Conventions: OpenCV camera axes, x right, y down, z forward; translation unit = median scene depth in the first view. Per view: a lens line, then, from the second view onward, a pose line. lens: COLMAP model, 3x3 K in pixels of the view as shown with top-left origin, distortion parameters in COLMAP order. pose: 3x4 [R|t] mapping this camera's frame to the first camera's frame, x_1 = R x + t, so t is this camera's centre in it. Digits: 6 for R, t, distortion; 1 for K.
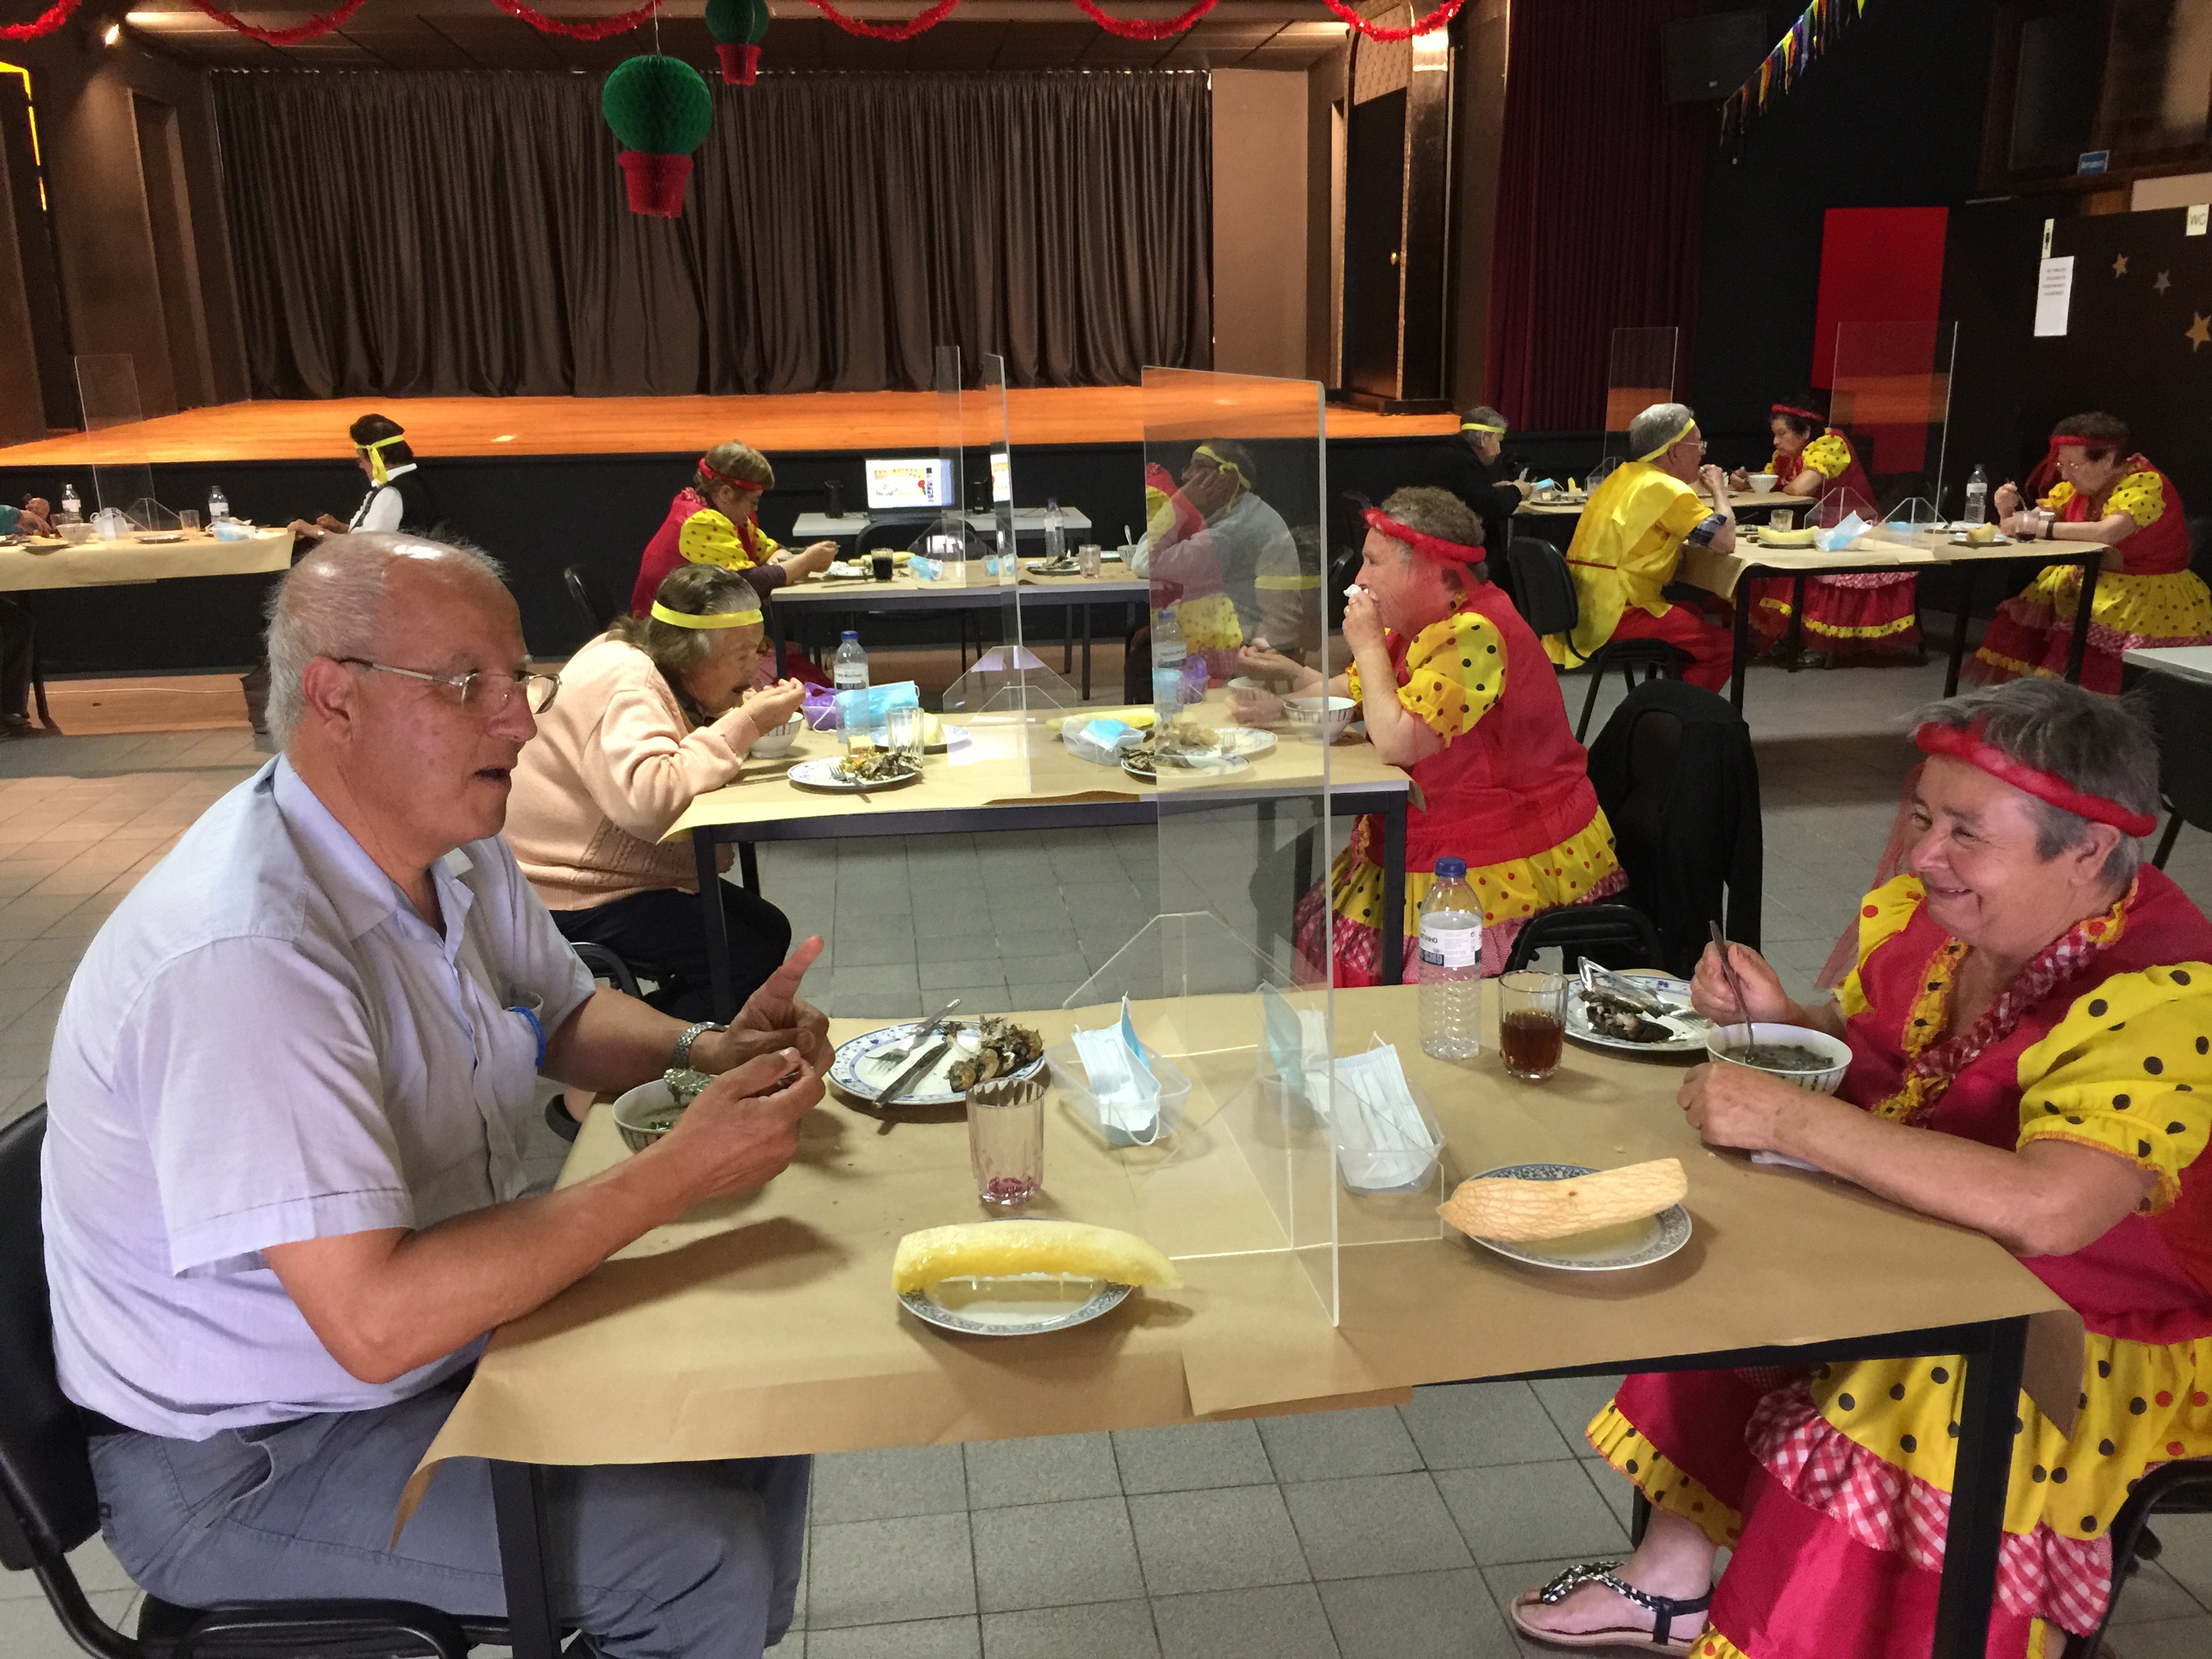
lens RADIAL K [[1881.5, 0, 1108.6], [0, 1881.5, 827.1], [0, 0, 1]] dist [0.065596, -0.083786]
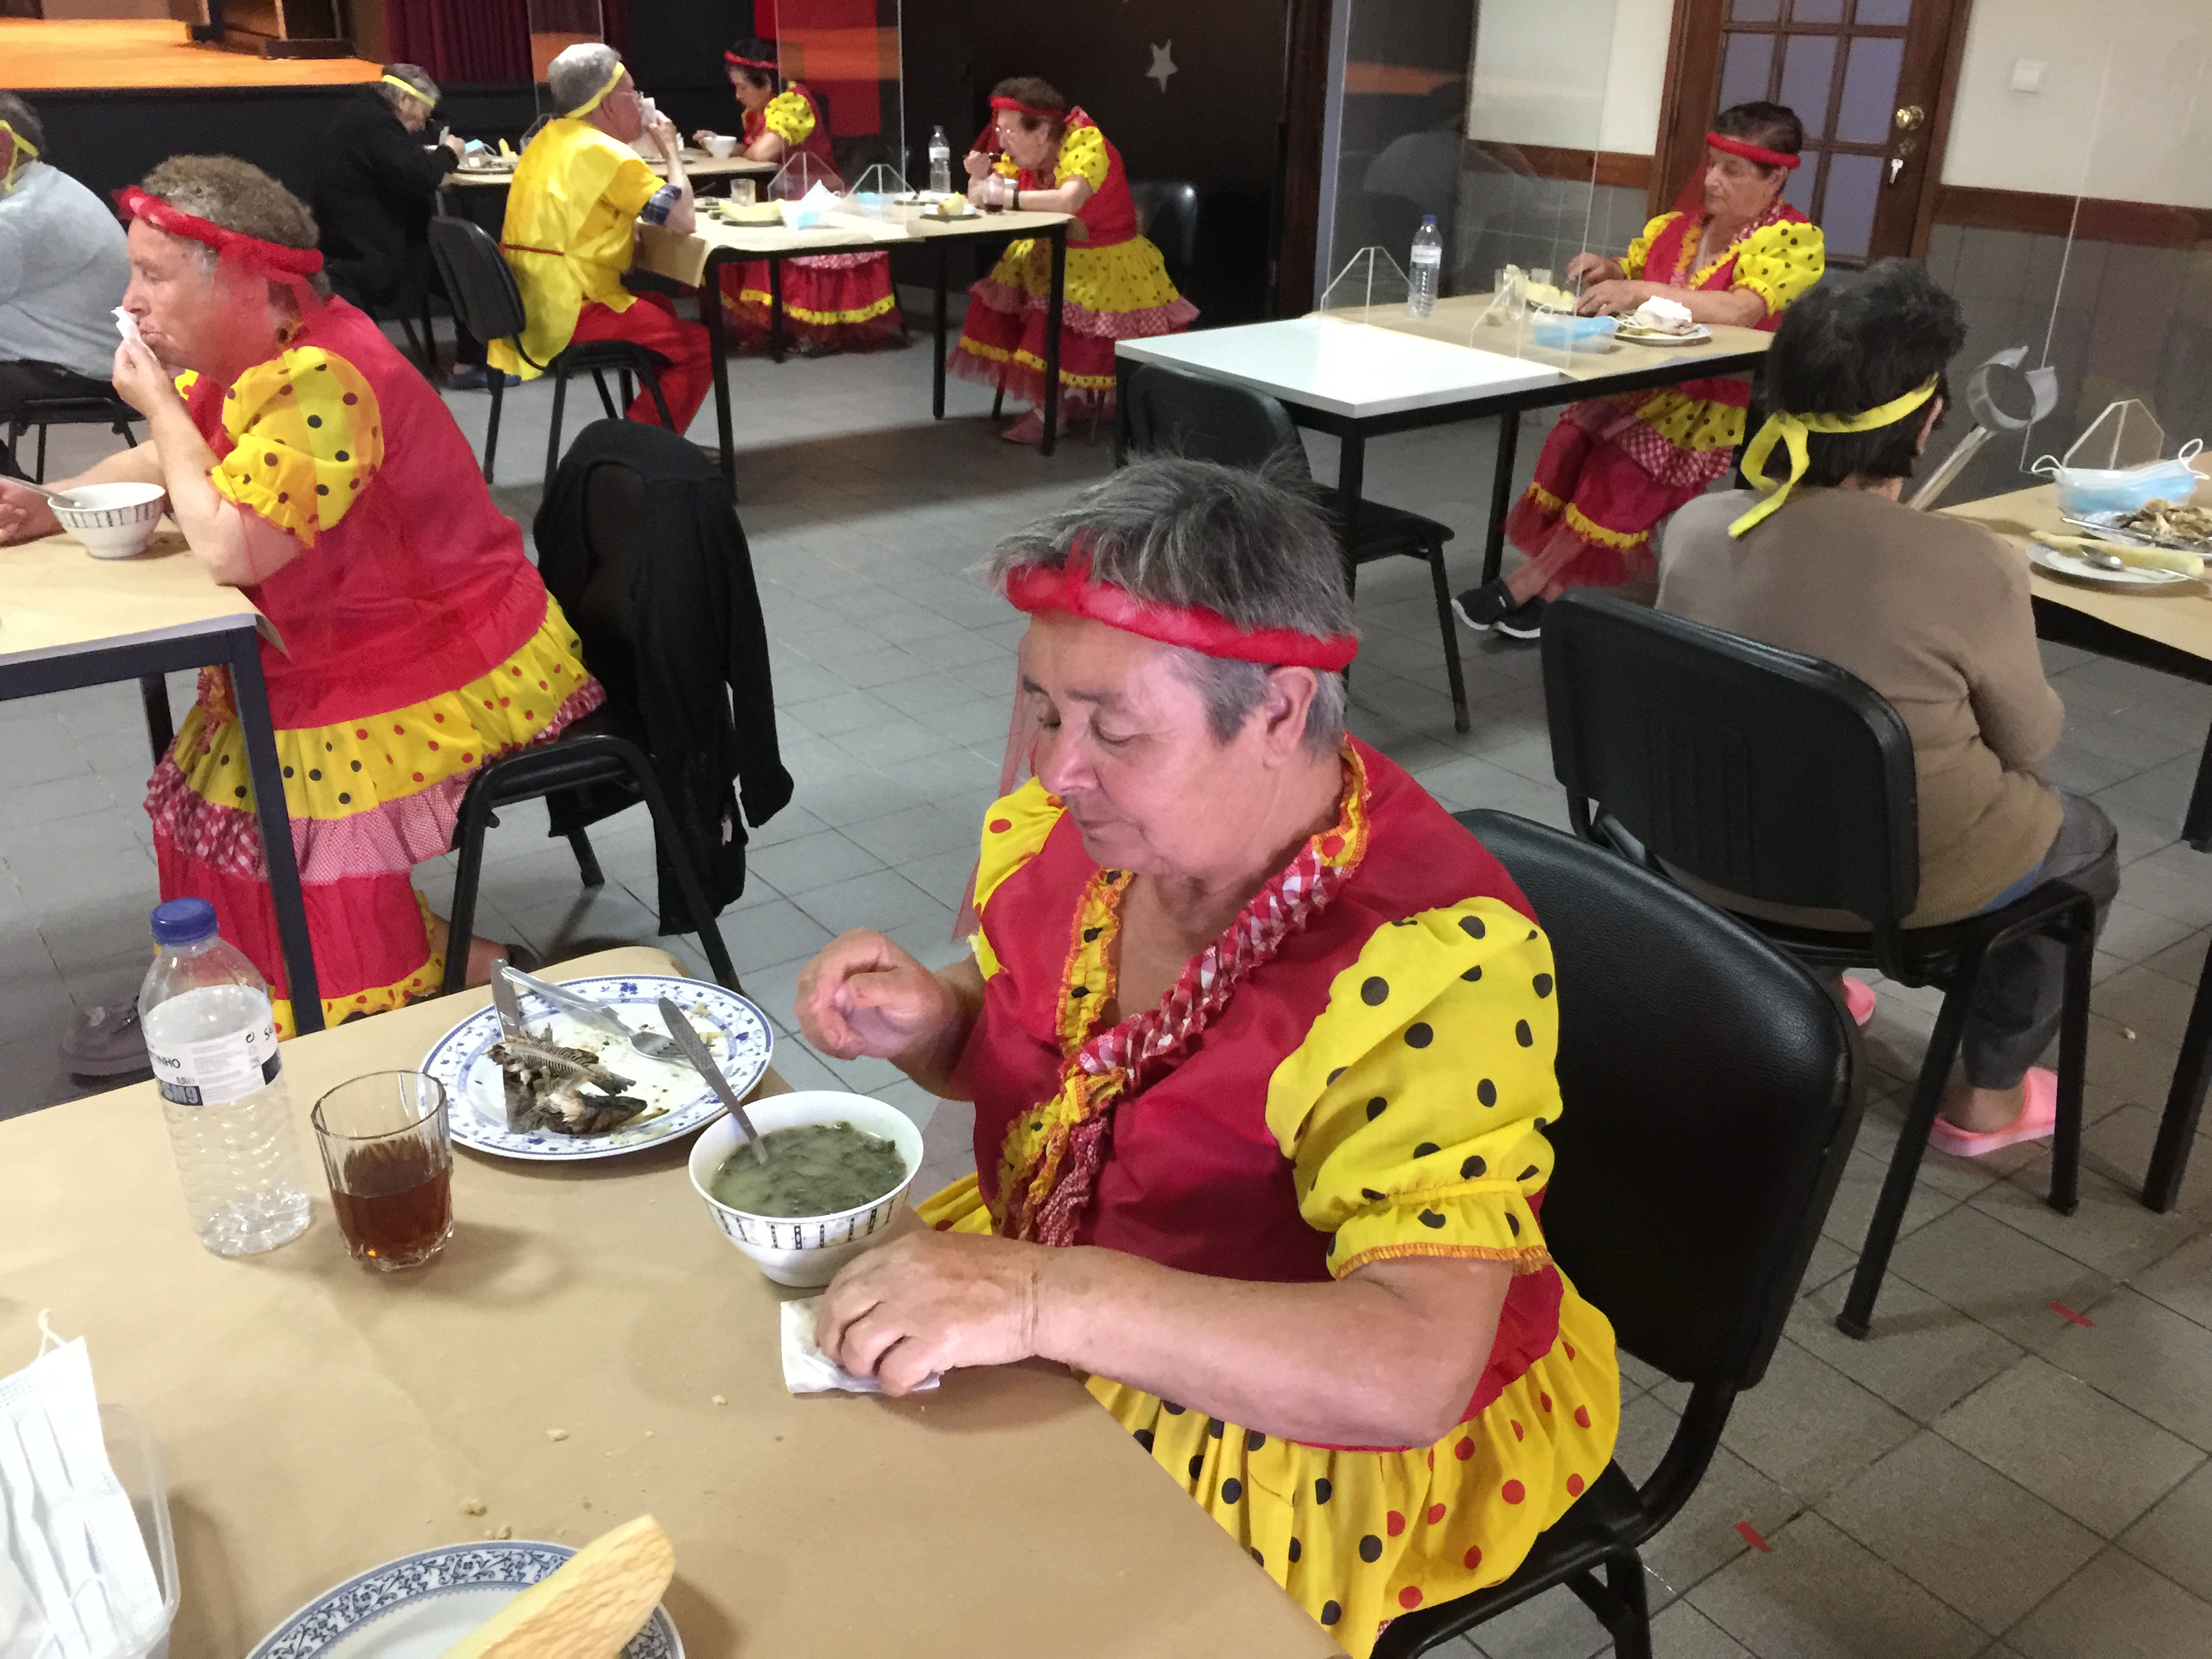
lens RADIAL K [[1881.5, 0, 1097.7], [0, 1881.5, 827.7], [0, 0, 1]] dist [0.065596, -0.083786]
pose [[0.874065, -0.172515, 0.454147, 0.048076], [0.095716, 0.977655, 0.187161, -0.022131], [-0.476287, -0.120122, 0.871046, 0.120392]]
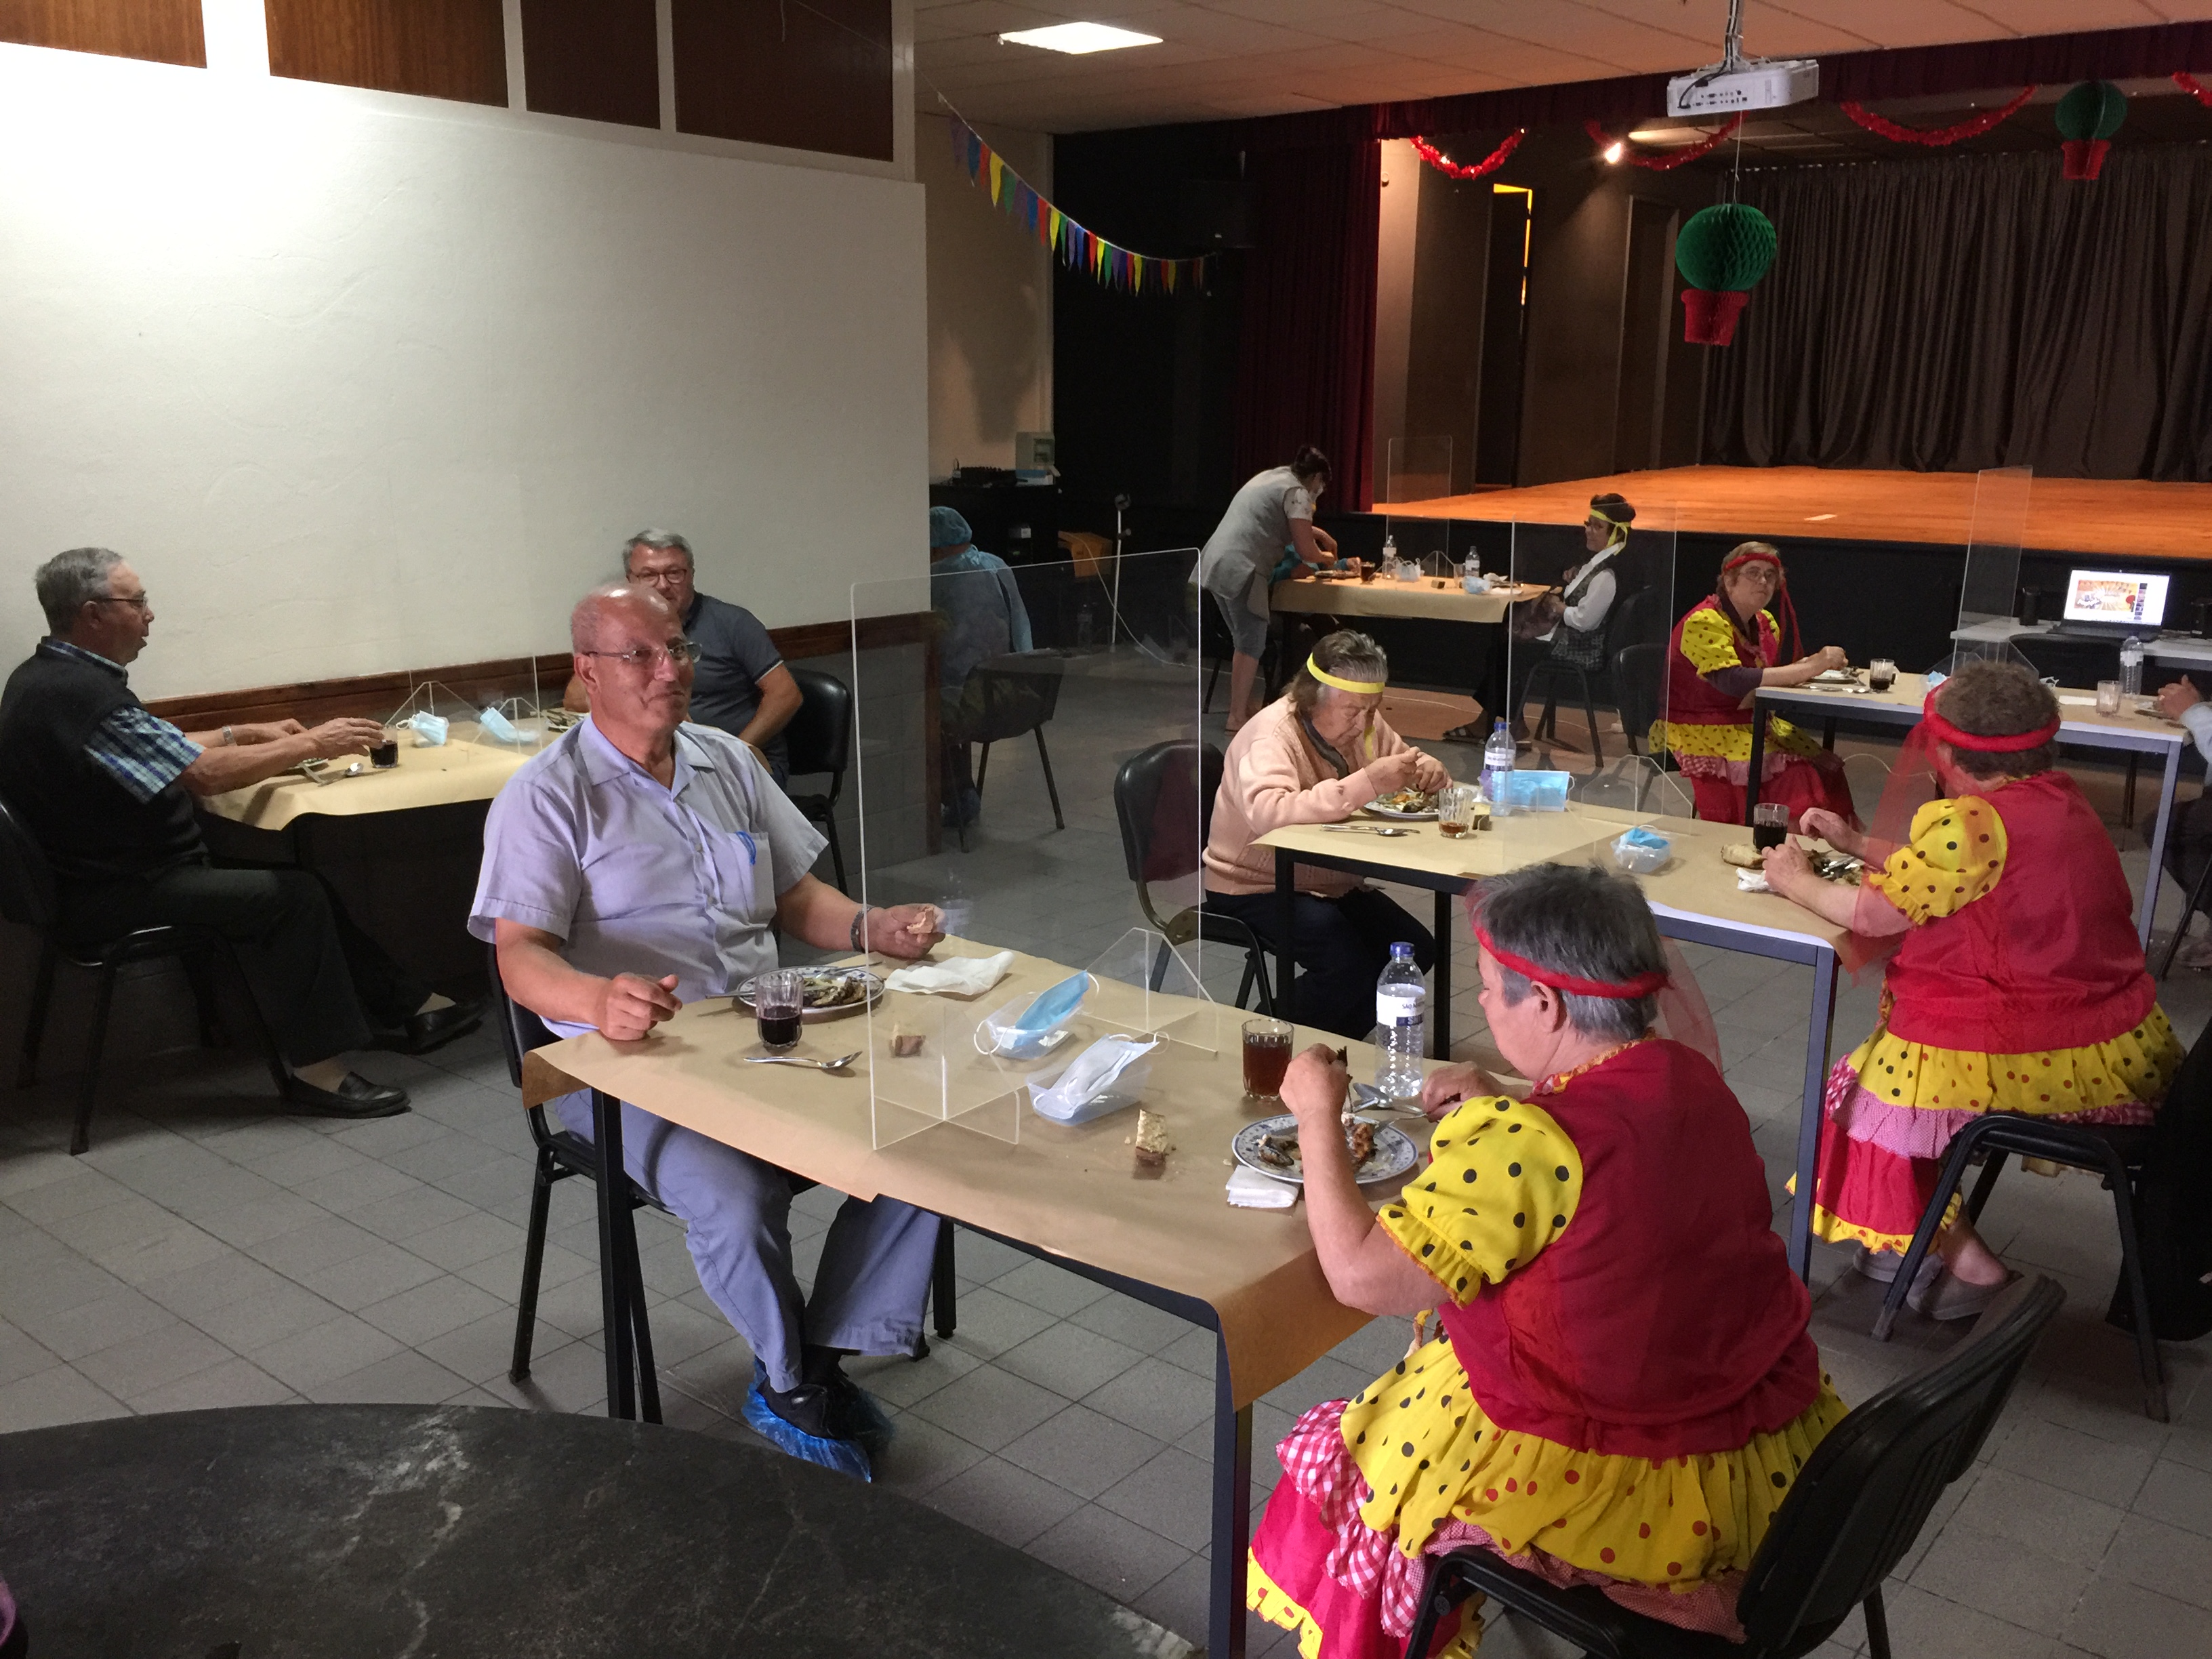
lens RADIAL K [[1881.5, 0, 1103.2], [0, 1881.5, 837.0], [0, 0, 1]] dist [0.065596, -0.083786]
pose [[0.680614, 0.194328, -0.706401, 0.287852], [-0.207154, 0.975881, 0.068869, -0.032626], [0.702746, 0.099460, 0.704454, -0.009717]]
